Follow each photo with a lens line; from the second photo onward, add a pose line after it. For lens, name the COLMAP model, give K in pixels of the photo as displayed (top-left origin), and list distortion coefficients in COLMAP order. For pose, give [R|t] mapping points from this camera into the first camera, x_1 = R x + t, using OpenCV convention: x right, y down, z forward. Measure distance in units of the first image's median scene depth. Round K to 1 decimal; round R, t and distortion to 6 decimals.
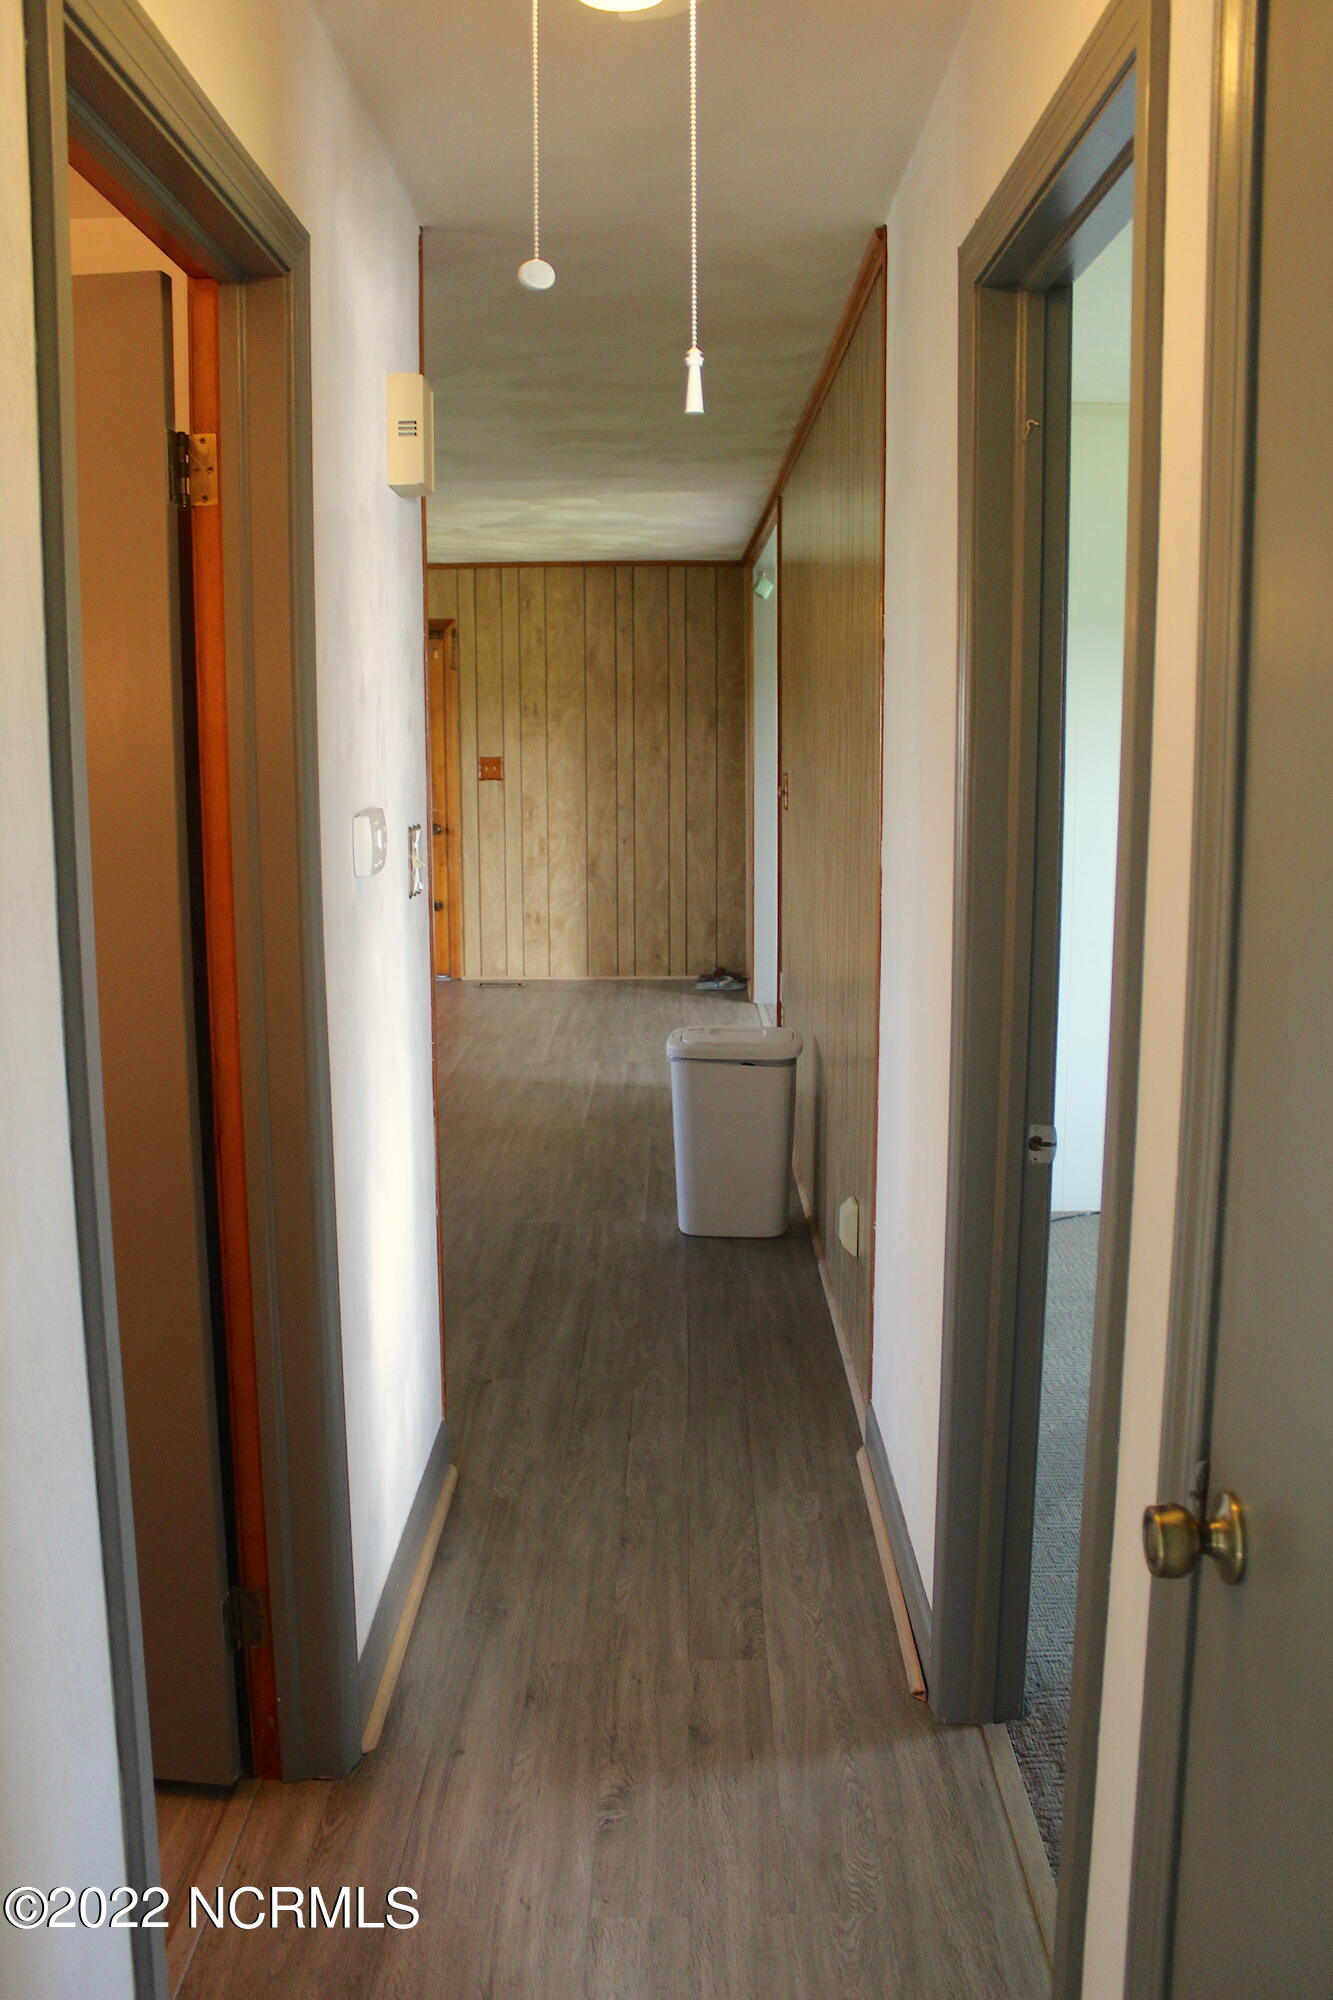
lens RADIAL K [[1652.6, 0, 669.4], [0, 1652.6, 985.4], [0, 0, 1]] dist [-0.167106, 0.144599]
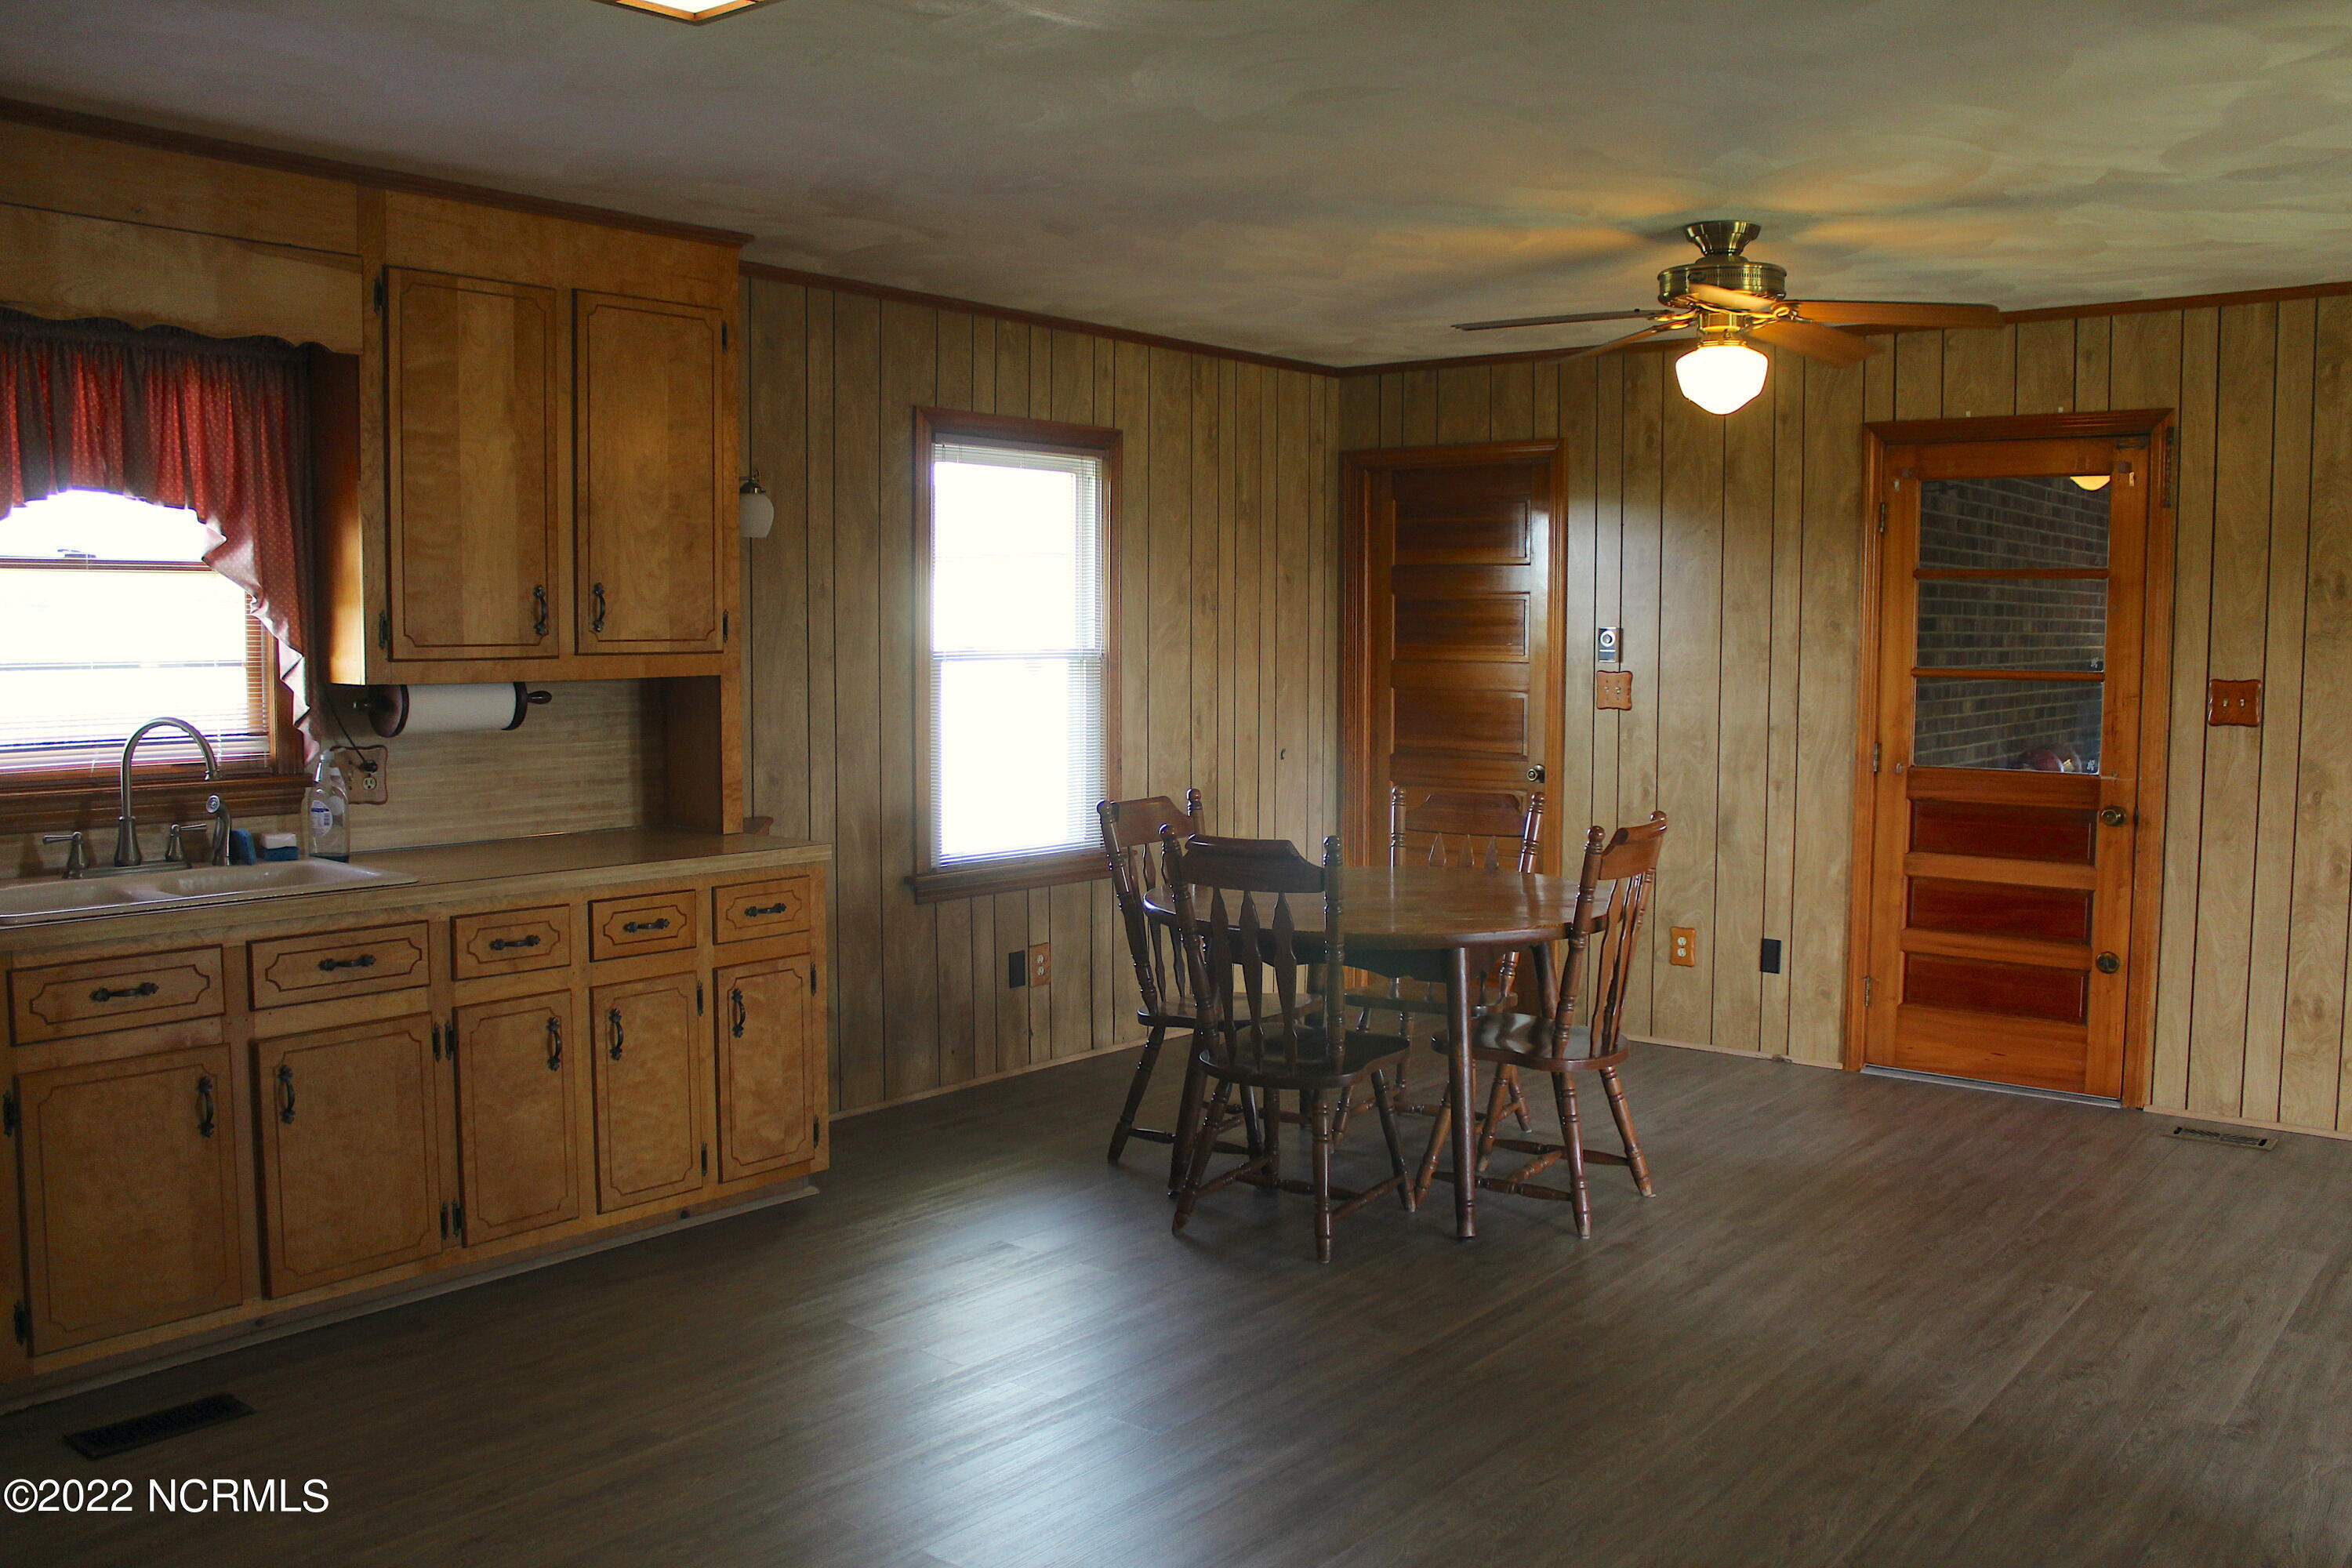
lens RADIAL K [[1943.5, 0, 1182.6], [0, 1943.5, 789.6], [0, 0, 1]] dist [-0.167106, 0.144599]
pose [[0.776014, 0.058118, -0.628033, 0.001880], [-0.104800, 0.993785, -0.037530, -0.050544], [0.621948, 0.094941, 0.777282, 0.360394]]
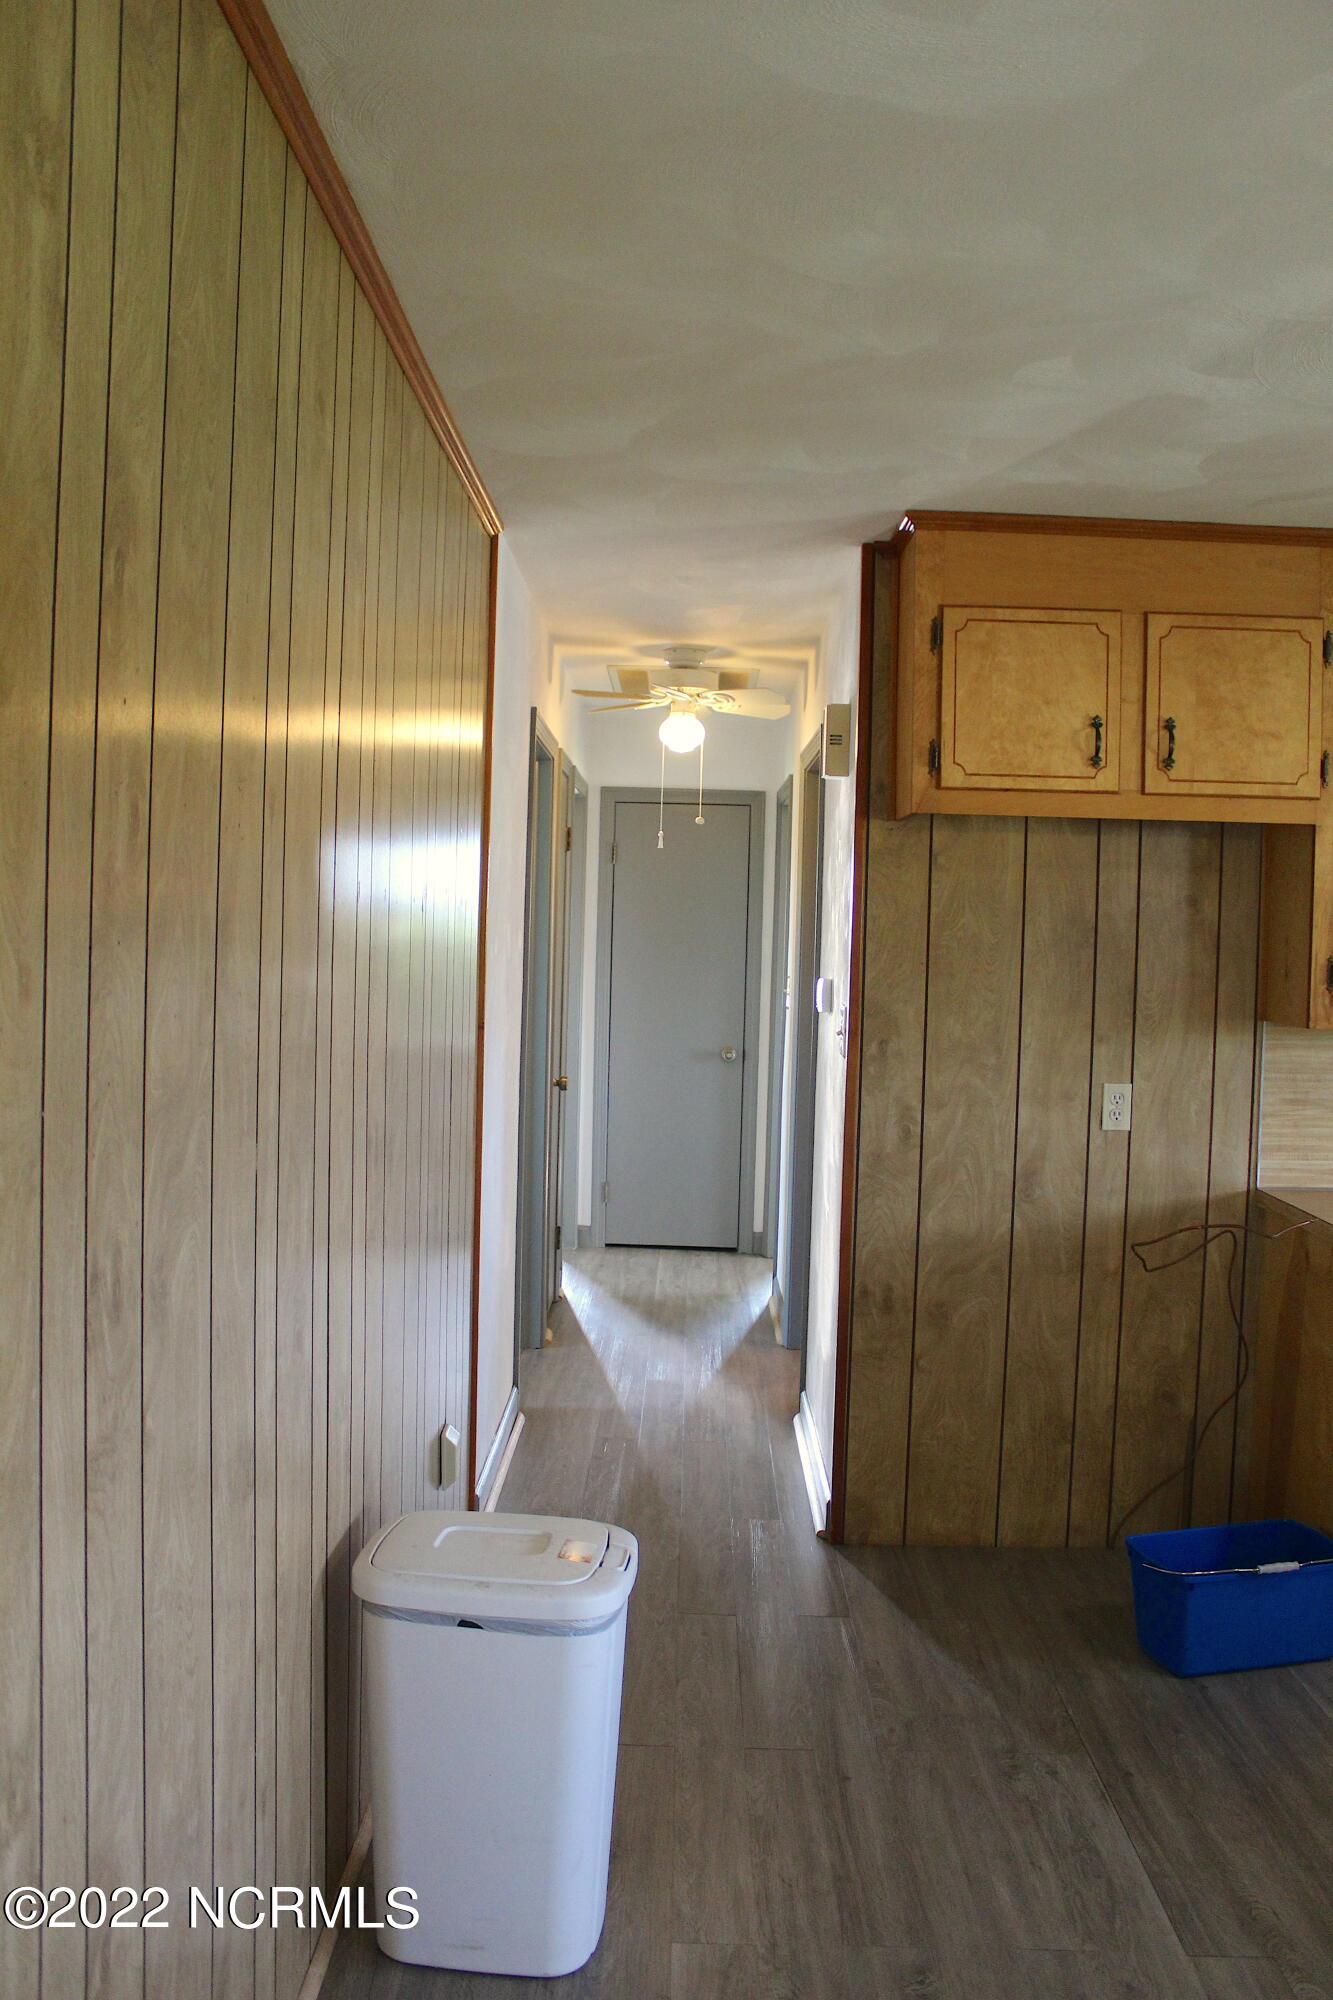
lens RADIAL K [[1652.6, 0, 669.4], [0, 1652.6, 985.4], [0, 0, 1]] dist [-0.167106, 0.144599]
pose [[-0.999685, -0.024403, 0.005912, -0.005591], [-0.022843, 0.981637, 0.189384, -0.117102], [-0.010425, 0.189189, -0.981885, 0.744429]]
